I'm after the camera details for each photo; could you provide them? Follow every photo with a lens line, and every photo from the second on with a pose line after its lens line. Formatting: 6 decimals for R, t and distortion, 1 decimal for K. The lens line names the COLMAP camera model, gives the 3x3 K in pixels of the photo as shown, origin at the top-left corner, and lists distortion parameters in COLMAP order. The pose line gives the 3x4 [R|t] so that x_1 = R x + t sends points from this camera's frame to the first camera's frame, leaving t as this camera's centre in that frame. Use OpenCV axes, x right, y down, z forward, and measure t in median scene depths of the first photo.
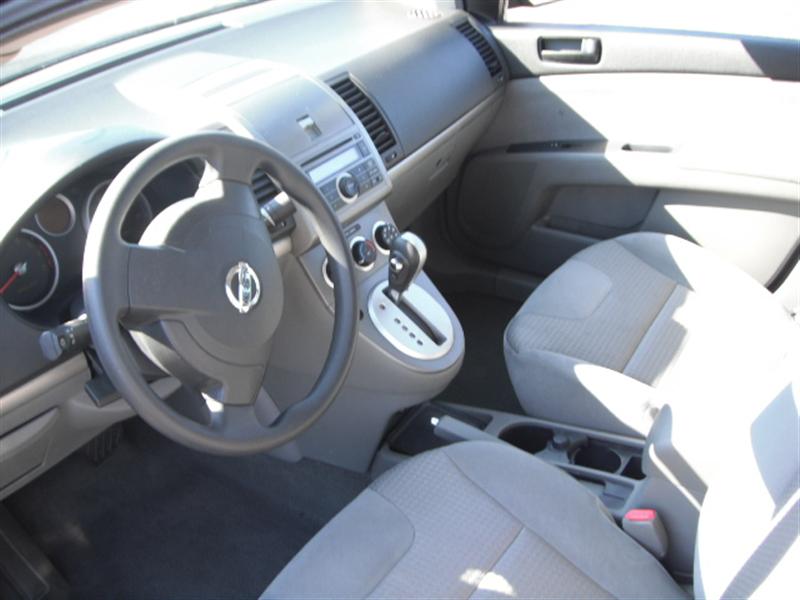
lens RADIAL K [[861.7, 0, 400.0], [0, 861.7, 300.0], [0, 0, 1]] dist [-0.211663, 0.030202]
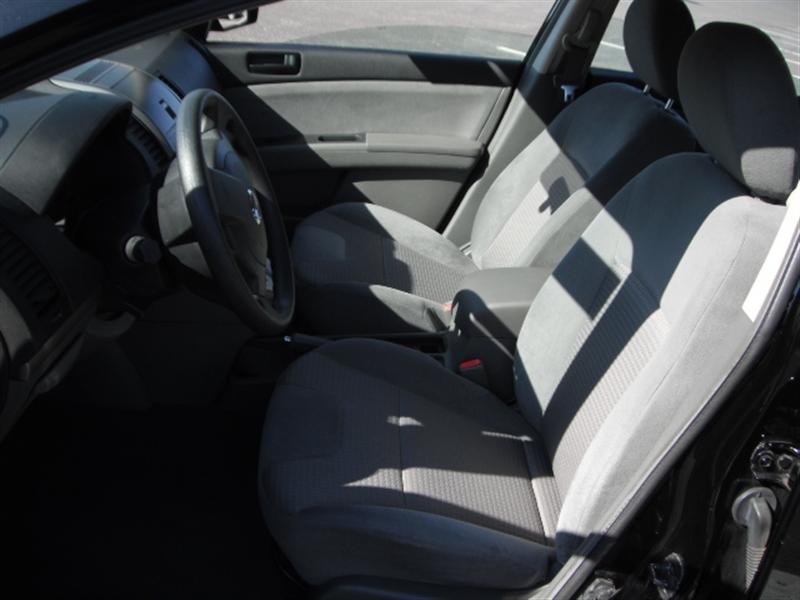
lens RADIAL K [[861.7, 0, 400.0], [0, 861.7, 300.0], [0, 0, 1]] dist [-0.211663, 0.030202]
pose [[0.796130, -0.105314, 0.595891, -0.448838], [0.144704, 0.989302, -0.018486, 0.104279], [-0.587569, 0.100945, 0.802853, -0.084495]]
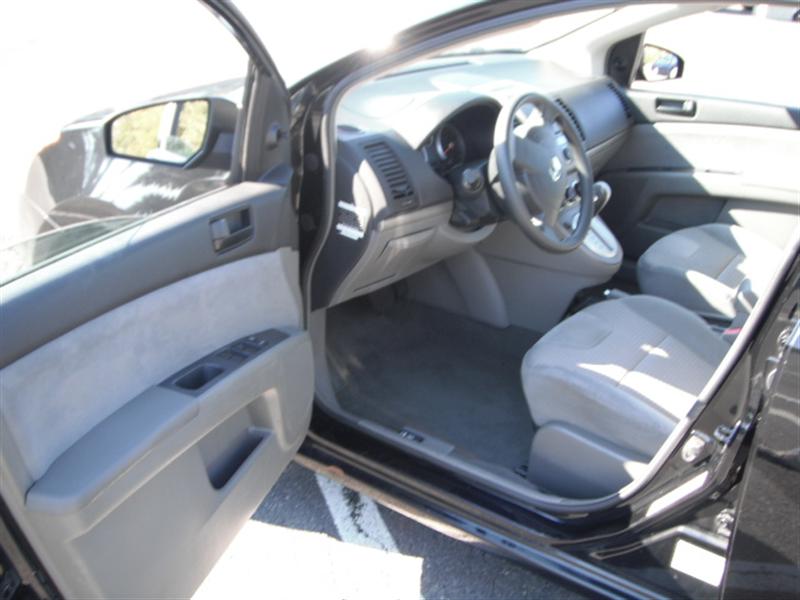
lens RADIAL K [[861.7, 0, 400.0], [0, 861.7, 300.0], [0, 0, 1]] dist [-0.211663, 0.030202]
pose [[0.994596, 0.103763, 0.003384, -0.292068], [-0.102391, 0.985790, -0.133173, 0.332878], [-0.017154, 0.132107, 0.991087, -0.515597]]
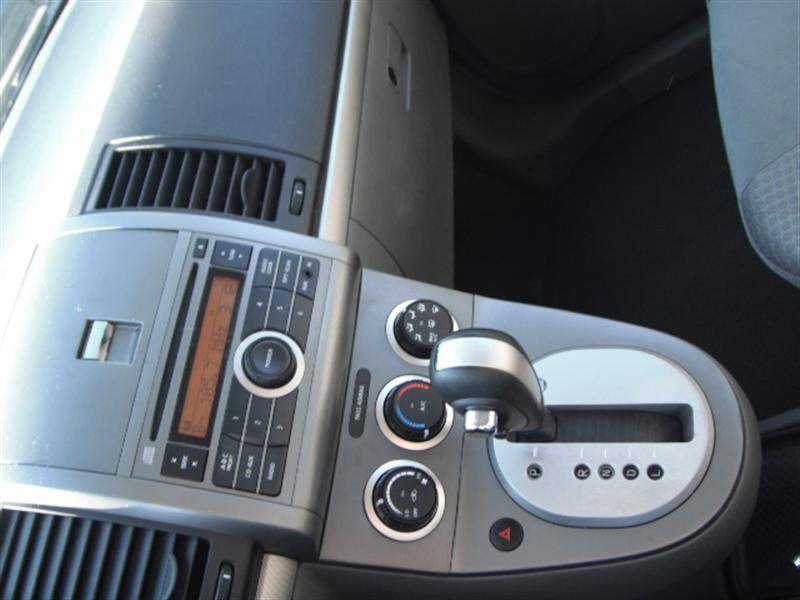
lens RADIAL K [[861.7, 0, 400.0], [0, 861.7, 300.0], [0, 0, 1]] dist [-0.211663, 0.030202]
pose [[0.635963, -0.714142, -0.292494, 0.099394], [0.757838, 0.649494, 0.061971, -0.101210], [0.145717, -0.261074, 0.954257, 0.482133]]
